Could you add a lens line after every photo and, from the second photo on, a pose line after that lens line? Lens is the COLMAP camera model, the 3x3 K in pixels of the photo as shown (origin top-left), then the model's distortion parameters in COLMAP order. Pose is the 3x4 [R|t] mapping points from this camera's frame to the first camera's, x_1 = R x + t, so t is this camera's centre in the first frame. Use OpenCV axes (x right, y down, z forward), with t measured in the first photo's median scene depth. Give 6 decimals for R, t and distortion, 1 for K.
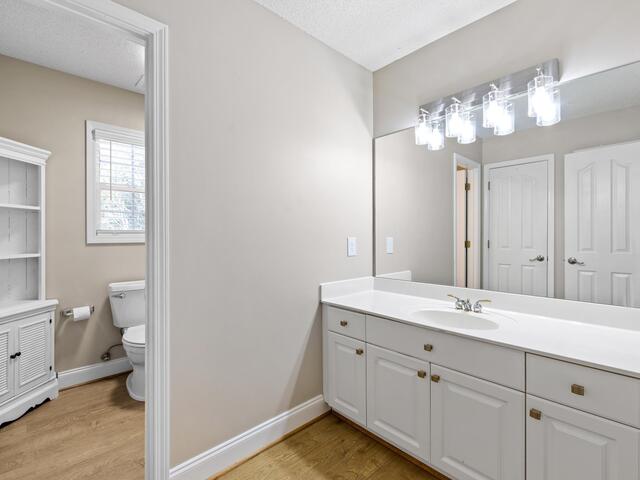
lens RADIAL K [[305.0, 0, 321.5], [0, 305.0, 238.5], [0, 0, 1]] dist [-0.001902, 0.002518]
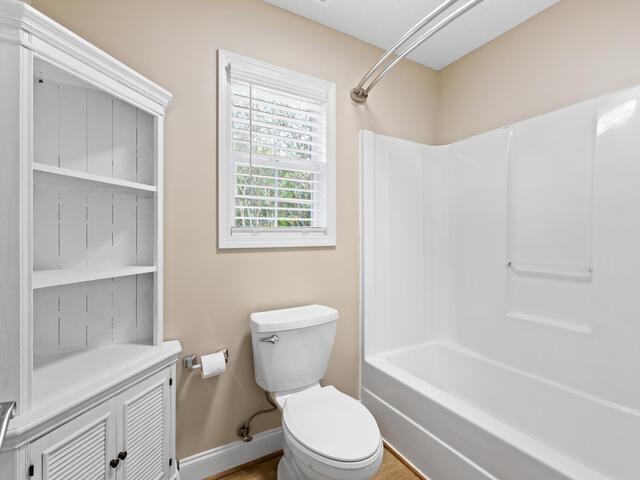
lens RADIAL K [[305.0, 0, 319.5], [0, 305.0, 237.9], [0, 0, 1]] dist [-0.001902, 0.002518]
pose [[0.970381, 0.004317, -0.241540, -0.460921], [-0.004018, 0.999990, 0.001728, -0.007042], [0.241545, -0.000707, 0.970389, 0.490729]]
